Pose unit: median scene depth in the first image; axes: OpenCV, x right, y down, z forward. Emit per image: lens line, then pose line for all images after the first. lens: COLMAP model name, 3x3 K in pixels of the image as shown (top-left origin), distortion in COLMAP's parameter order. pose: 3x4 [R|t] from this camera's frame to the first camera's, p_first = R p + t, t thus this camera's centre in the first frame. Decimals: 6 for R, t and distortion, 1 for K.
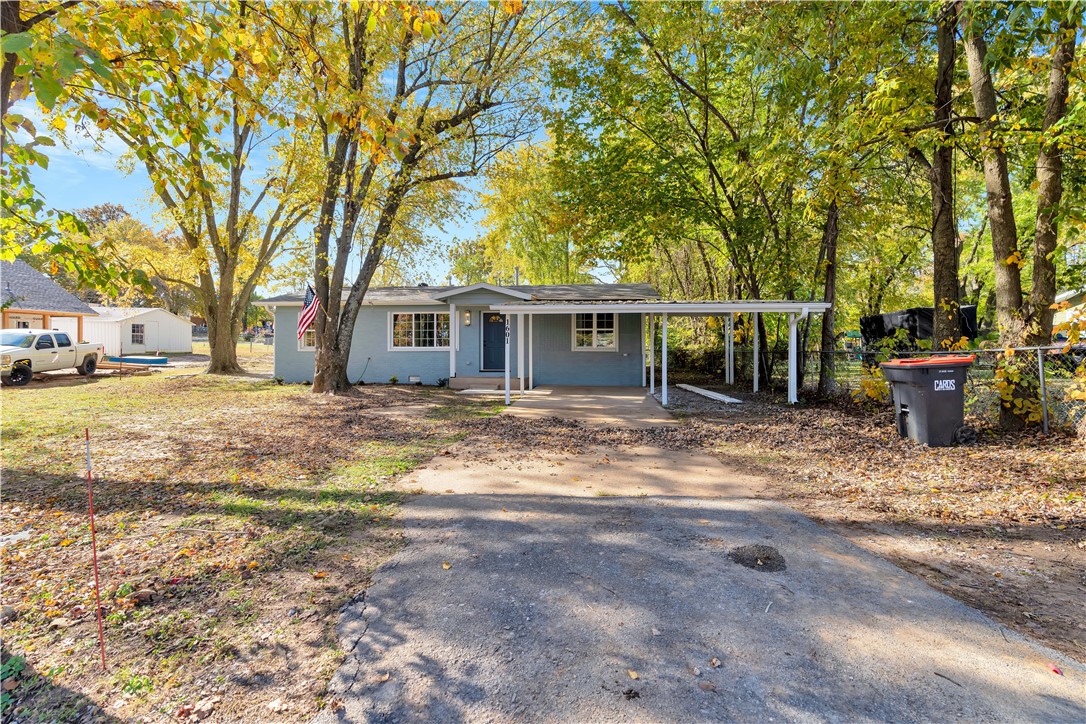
lens RADIAL K [[489.5, 0, 542.2], [0, 489.5, 357.4], [0, 0, 1]] dist [-0.002977, 0.000079]
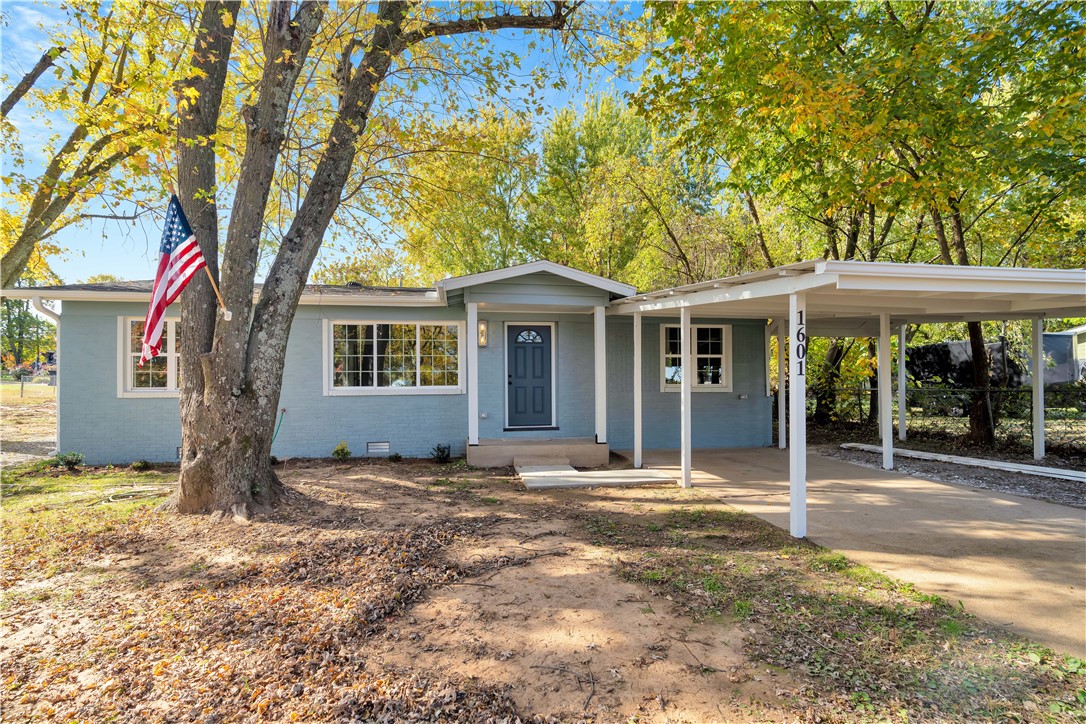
lens RADIAL K [[500.1, 0, 538.5], [0, 500.1, 390.2], [0, 0, 1]] dist [-0.002410, -0.000257]
pose [[0.967619, -0.008962, 0.252257, -0.239905], [0.012159, 0.999864, -0.011117, -0.009964], [-0.252123, 0.013824, 0.967596, 0.453725]]
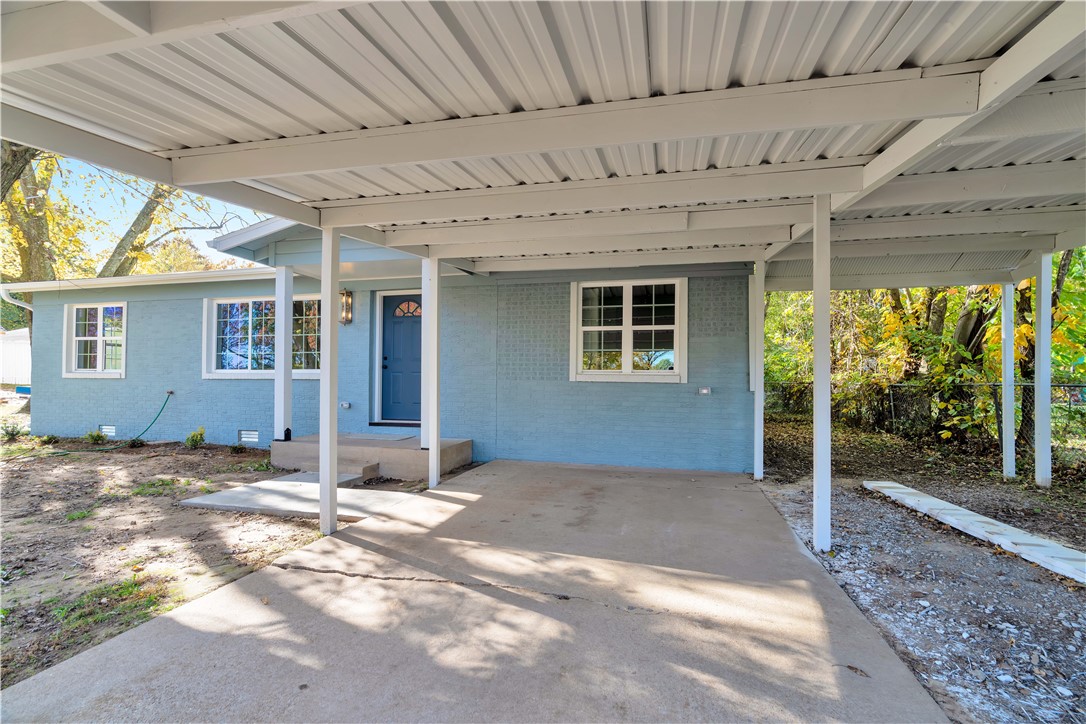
lens RADIAL K [[500.1, 0, 538.5], [0, 500.1, 390.2], [0, 0, 1]] dist [-0.002410, -0.000257]
pose [[0.984916, 0.008941, -0.172802, 0.108492], [-0.006582, 0.999877, 0.014223, -0.010706], [0.172908, -0.012871, 0.984854, 0.583876]]
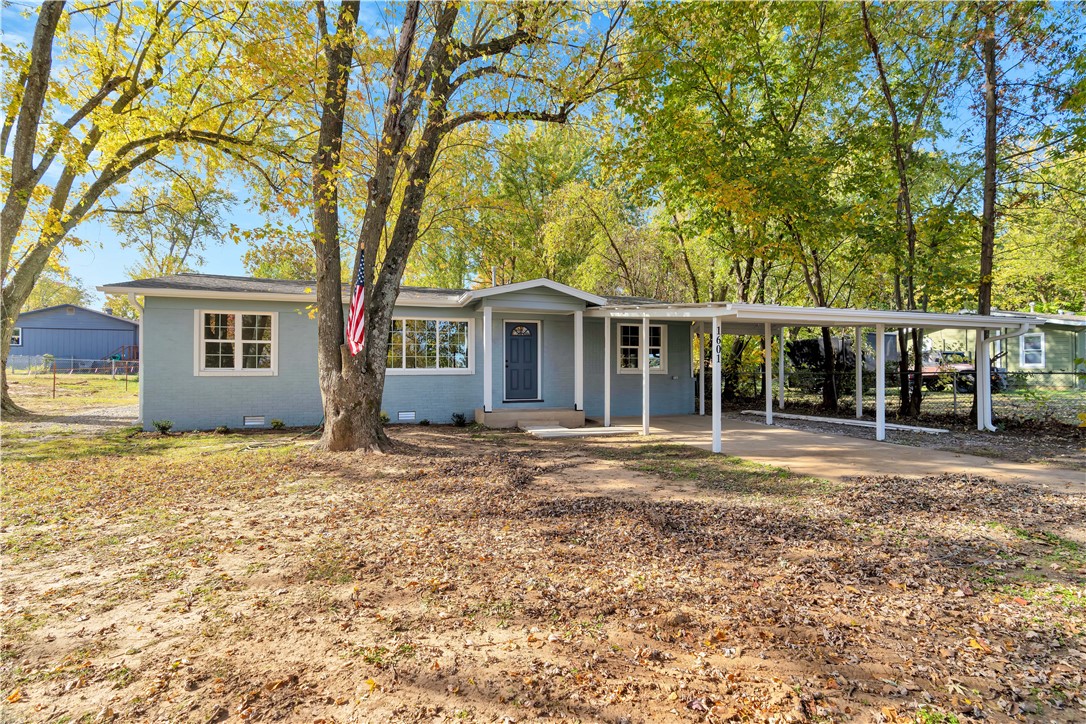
lens RADIAL K [[483.0, 0, 545.6], [0, 483.0, 375.2], [0, 0, 1]] dist [-0.000310, 0.000202]
pose [[0.917252, -0.005670, 0.398267, -0.367293], [0.009788, 0.999918, -0.008308, -0.004824], [-0.398187, 0.011519, 0.917232, 0.324177]]
